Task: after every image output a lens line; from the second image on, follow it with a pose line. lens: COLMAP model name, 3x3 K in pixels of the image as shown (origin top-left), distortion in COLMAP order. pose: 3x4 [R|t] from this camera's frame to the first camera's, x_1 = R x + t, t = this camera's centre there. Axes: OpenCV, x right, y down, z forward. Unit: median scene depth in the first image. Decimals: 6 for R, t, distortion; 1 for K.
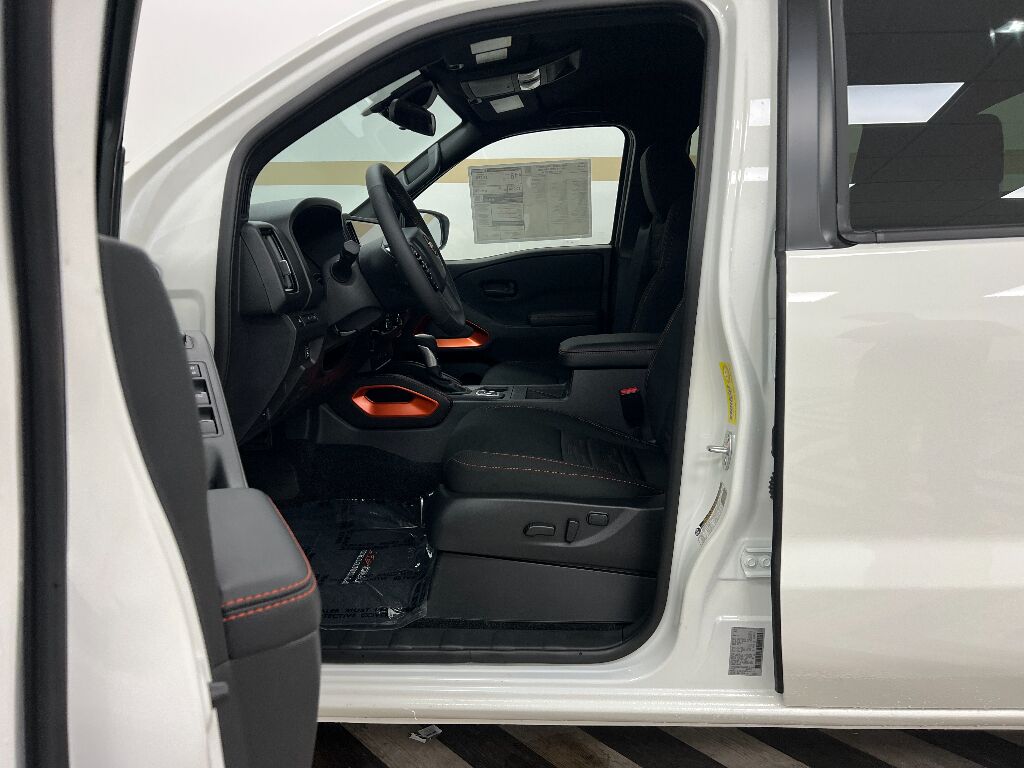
lens RADIAL K [[772.5, 0, 512.0], [0, 772.5, 384.0], [0, 0, 1]] dist [0.066643, -0.071222]
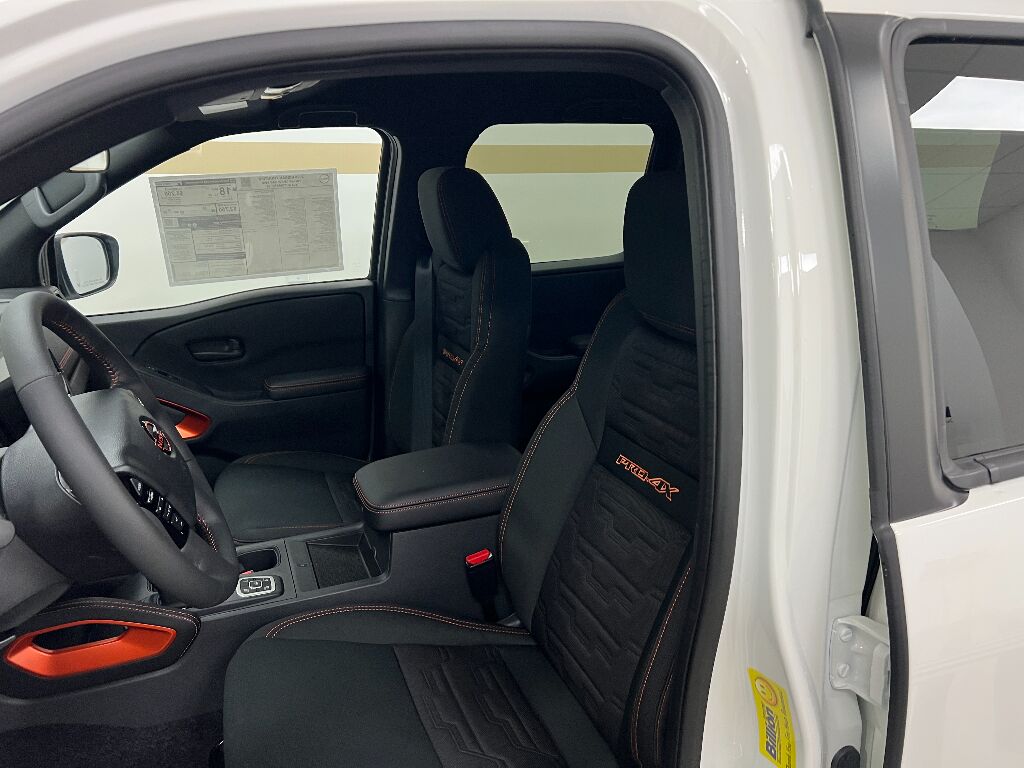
lens RADIAL K [[772.5, 0, 512.0], [0, 772.5, 384.0], [0, 0, 1]] dist [0.066643, -0.071222]
pose [[0.912756, -0.108581, 0.393810, -0.055447], [0.070175, 0.991374, 0.110693, -0.156565], [-0.402433, -0.073400, 0.912502, 0.255970]]
